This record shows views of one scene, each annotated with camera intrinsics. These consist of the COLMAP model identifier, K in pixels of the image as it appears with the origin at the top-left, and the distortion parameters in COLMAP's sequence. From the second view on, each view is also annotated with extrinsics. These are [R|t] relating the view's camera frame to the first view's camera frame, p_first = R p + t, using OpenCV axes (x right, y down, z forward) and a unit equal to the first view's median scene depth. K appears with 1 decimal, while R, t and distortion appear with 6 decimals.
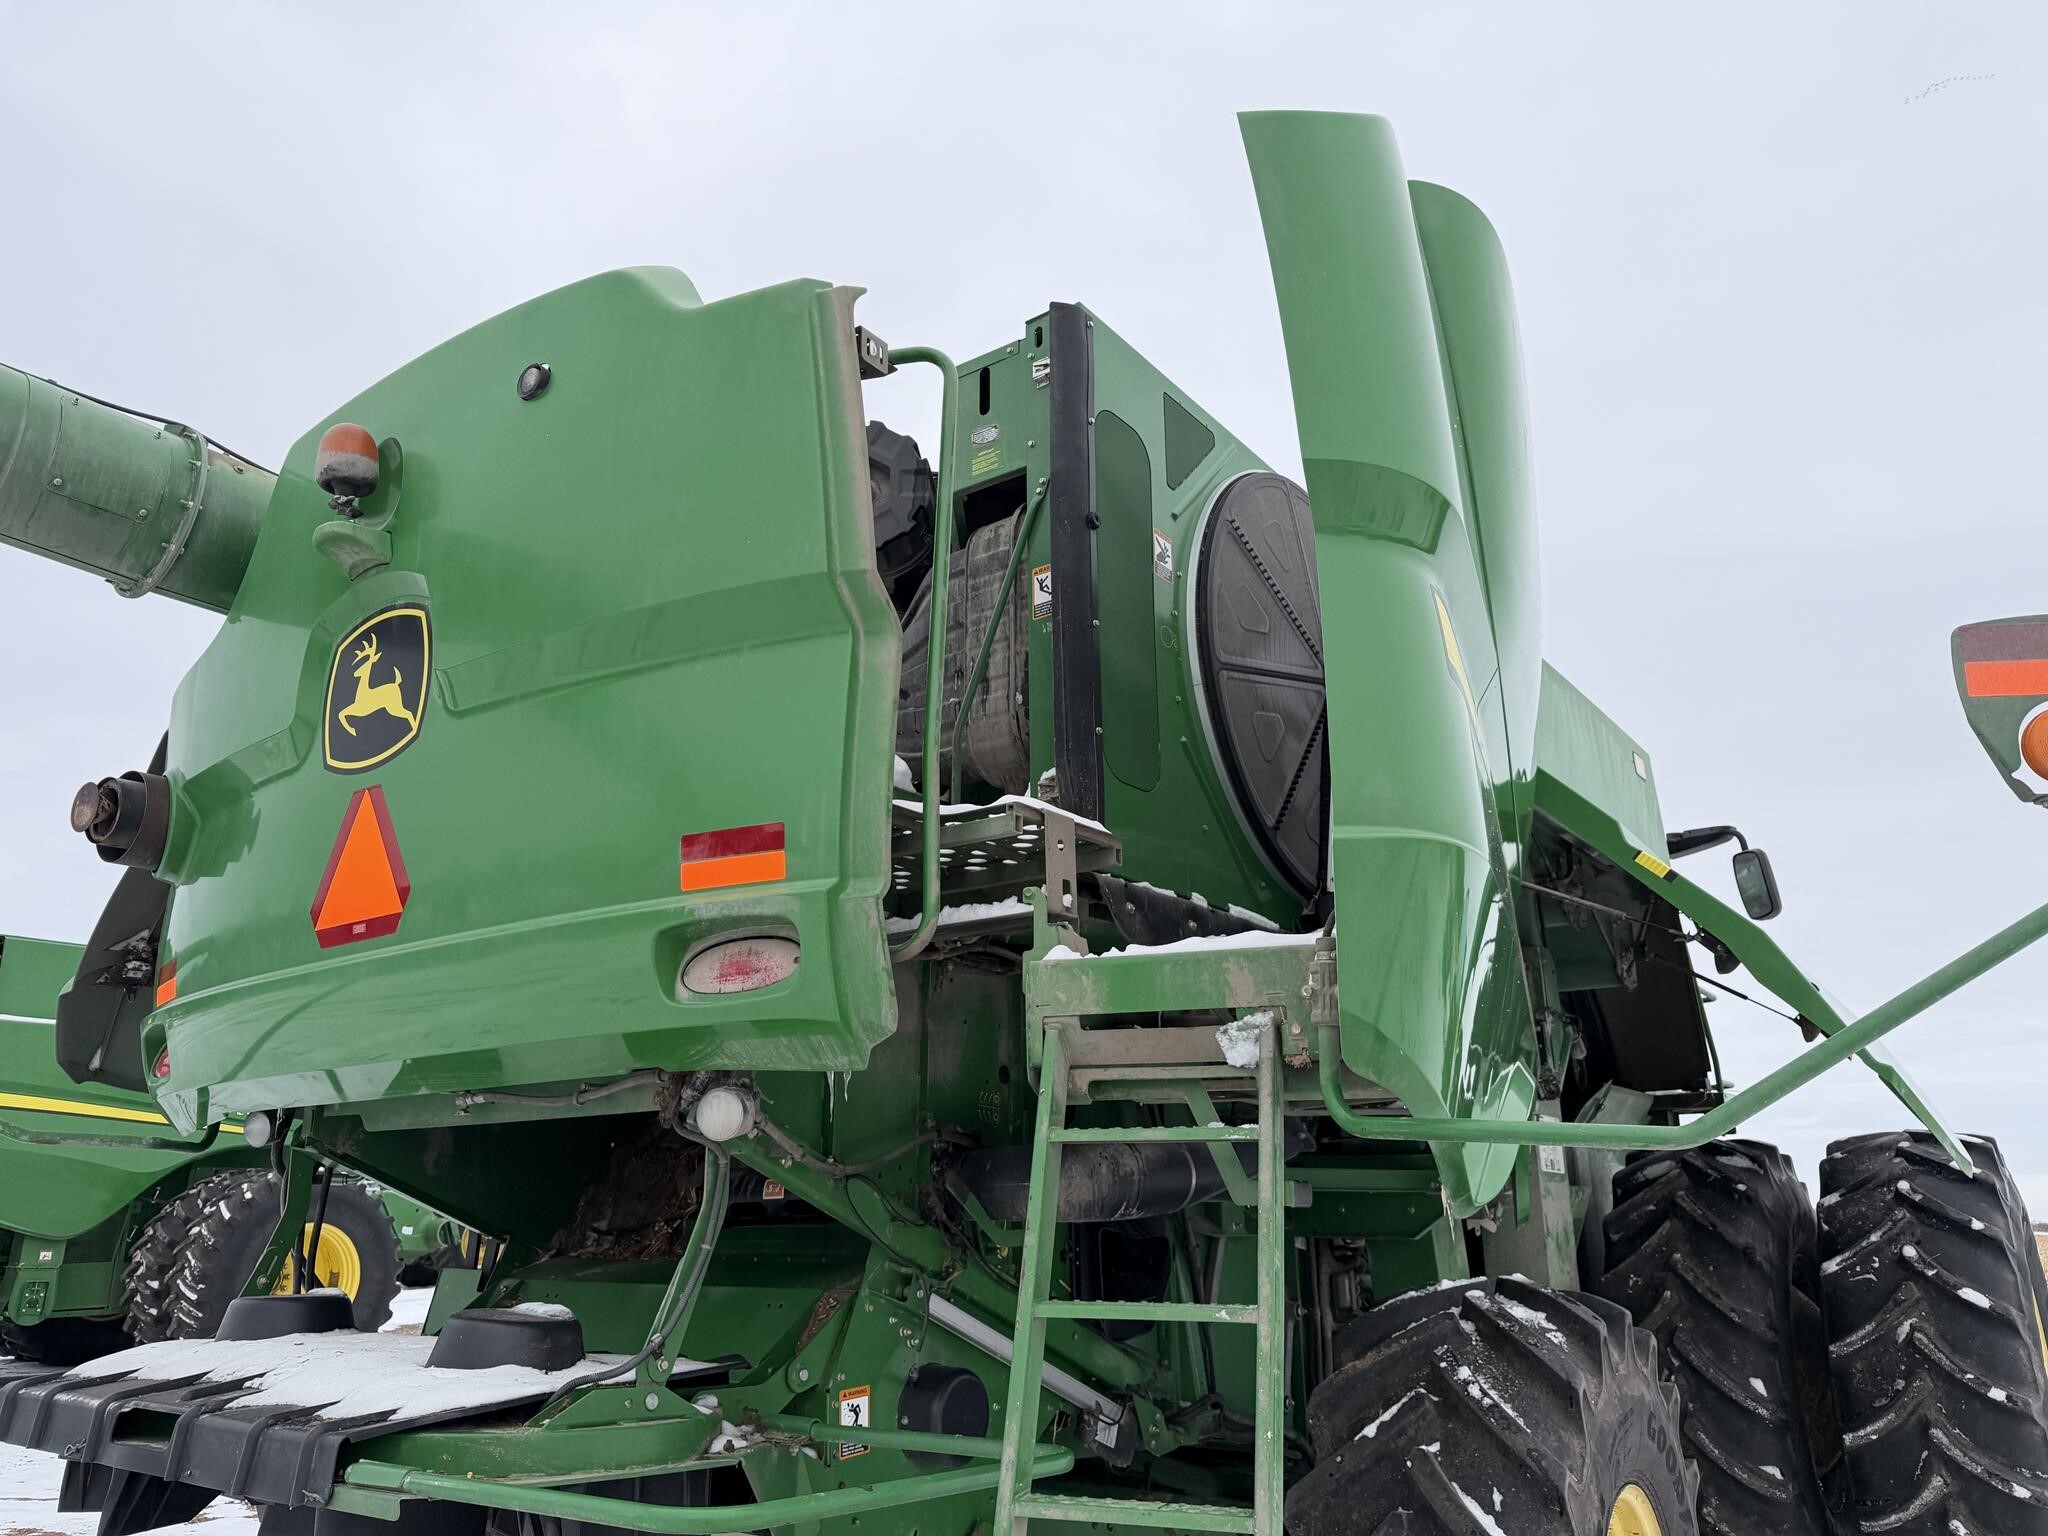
lens RADIAL K [[1435.9, 0, 1028.3], [0, 1435.9, 758.4], [0, 0, 1]] dist [0.004986, -0.009217]
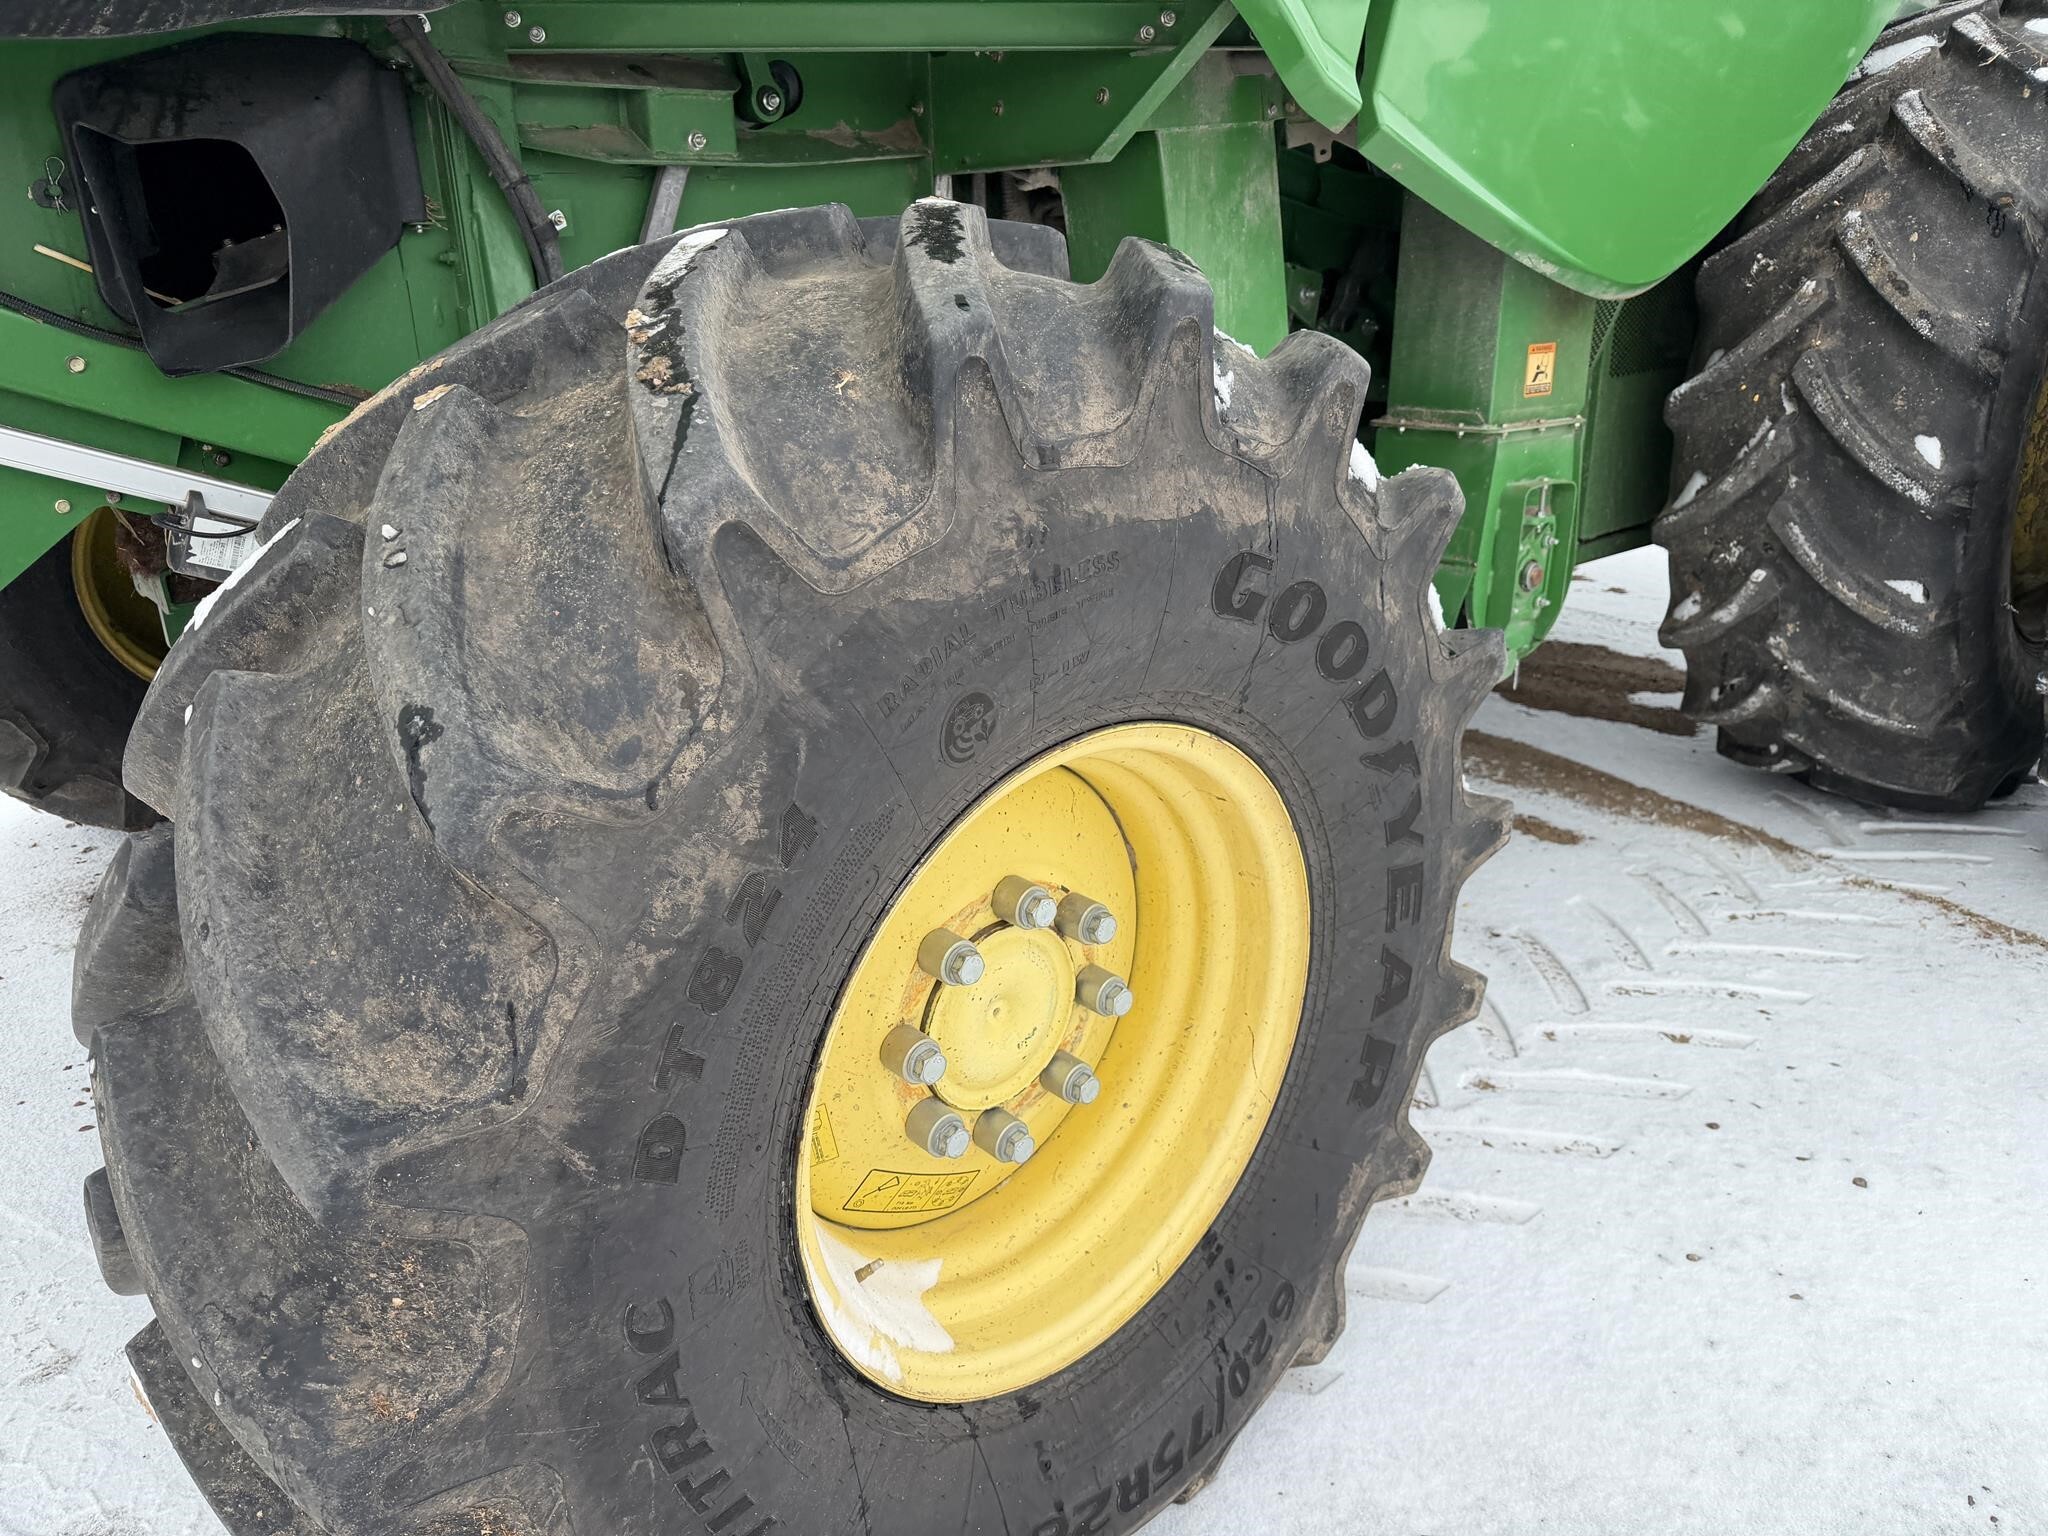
lens RADIAL K [[1460.3, 0, 1016.3], [0, 1460.3, 774.9], [0, 0, 1]] dist [-0.002189, -0.001036]
pose [[0.973181, 0.060778, -0.221866, 0.328033], [0.086950, 0.795730, 0.599377, 0.187663], [0.212974, -0.602594, 0.769105, 0.463026]]
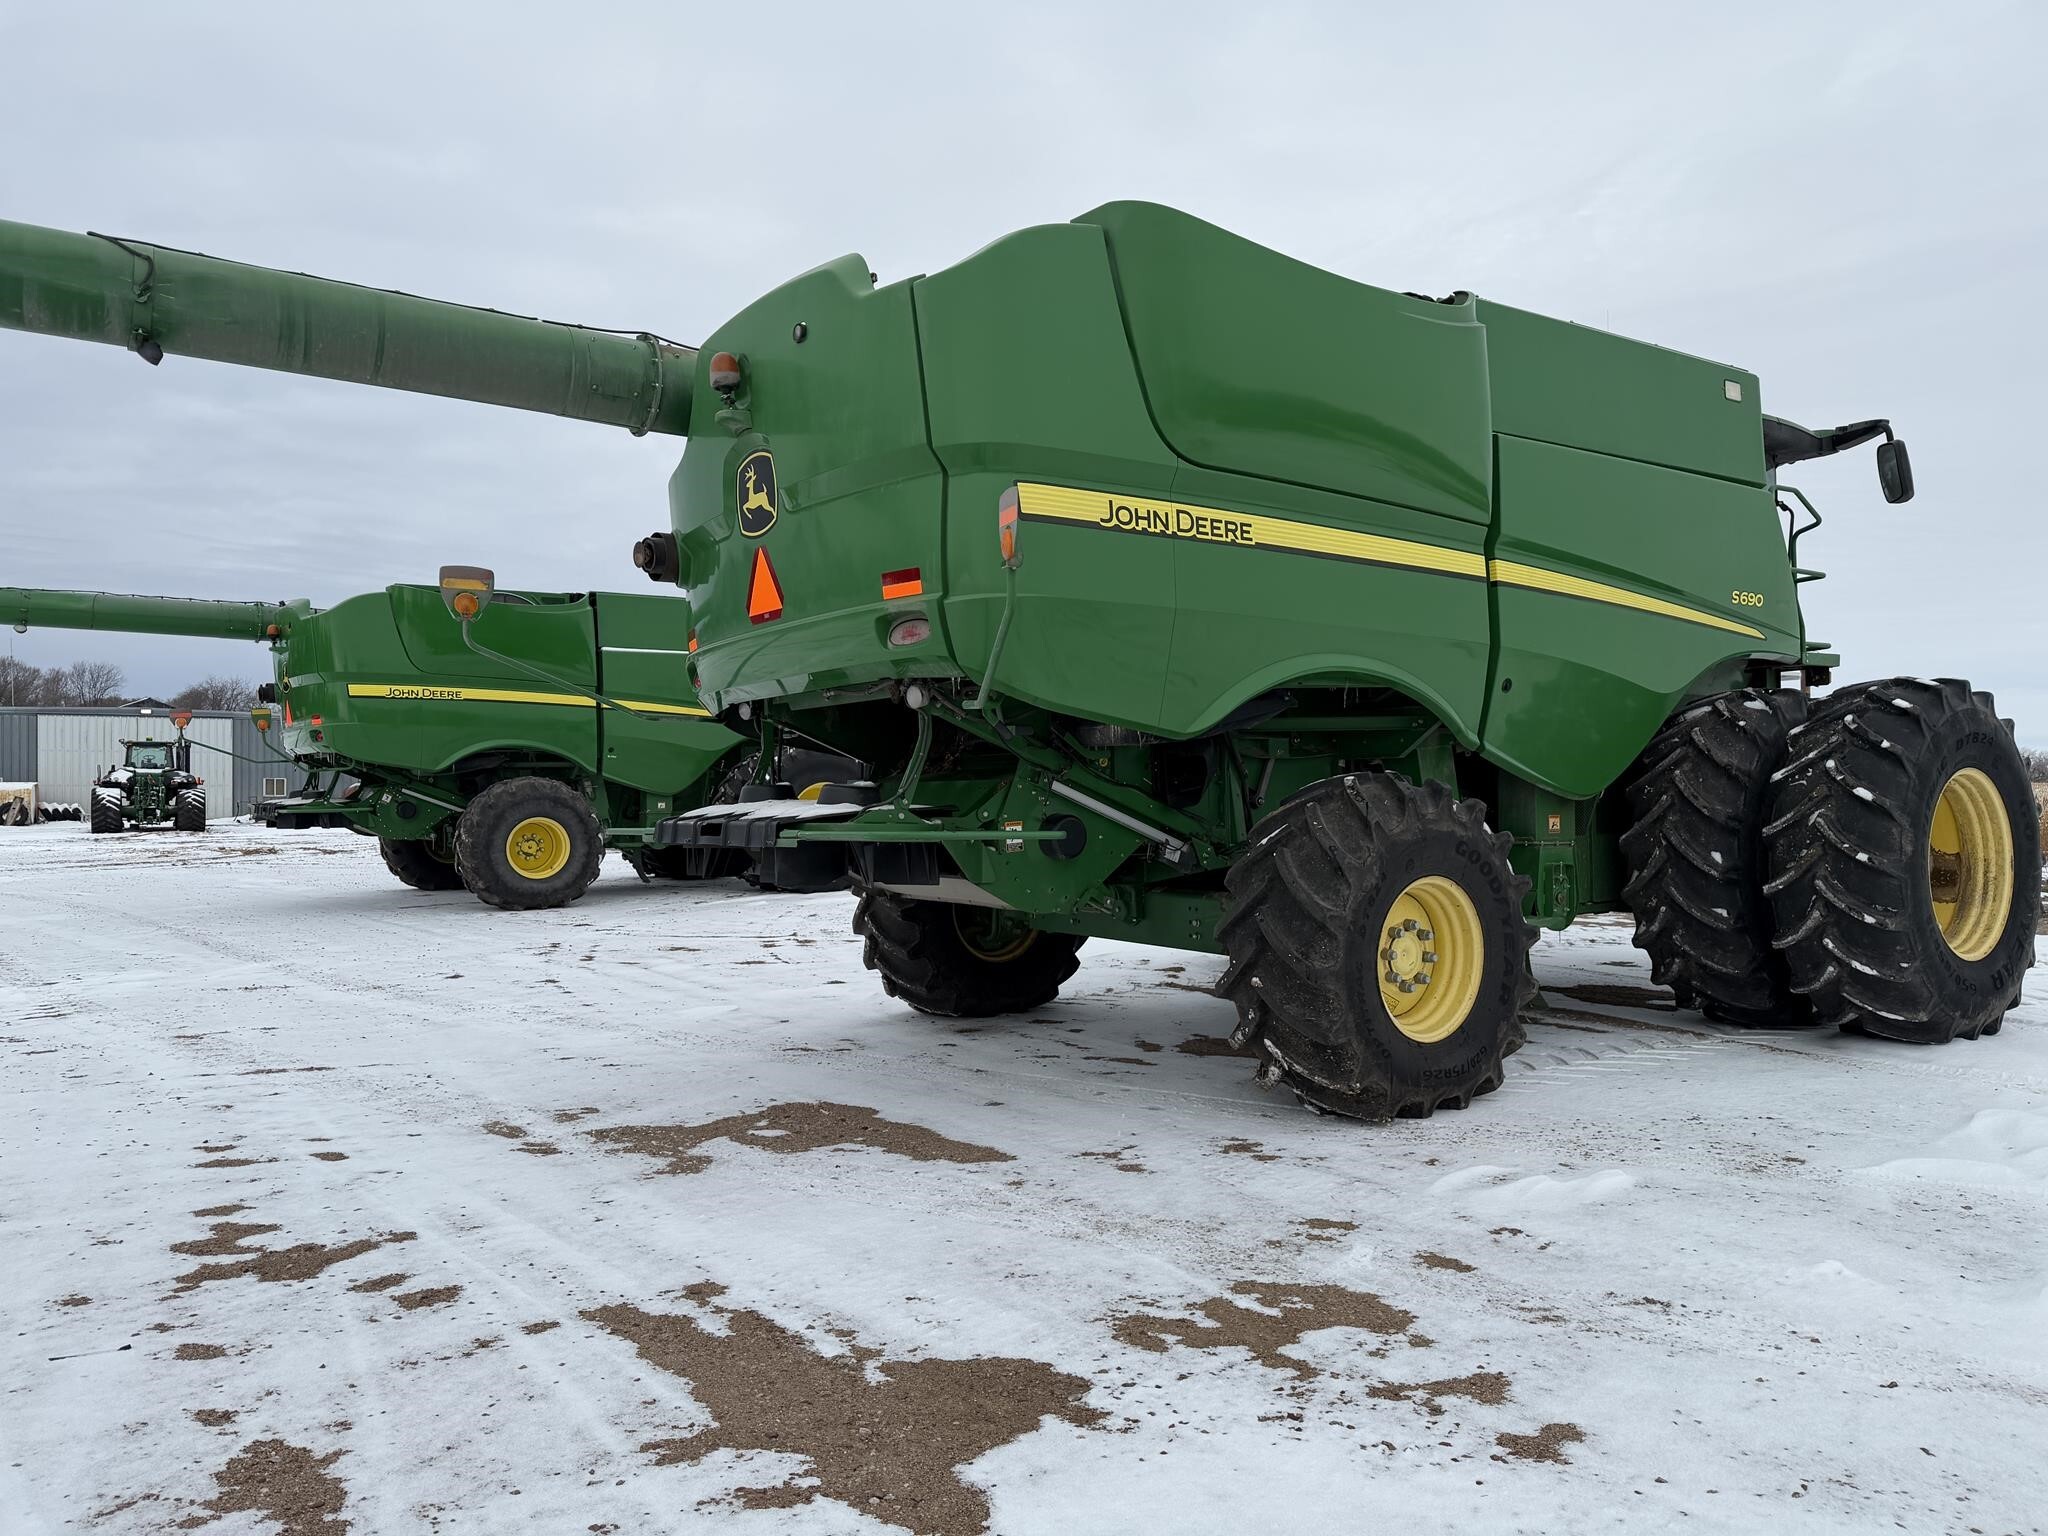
lens RADIAL K [[1445.0, 0, 1027.0], [0, 1445.0, 780.4], [0, 0, 1]] dist [0.075763, -0.090130]
pose [[0.947124, -0.014459, -0.320540, 0.356020], [0.108845, 0.954229, 0.278567, -0.125490], [0.301841, -0.298727, 0.905348, -0.545322]]
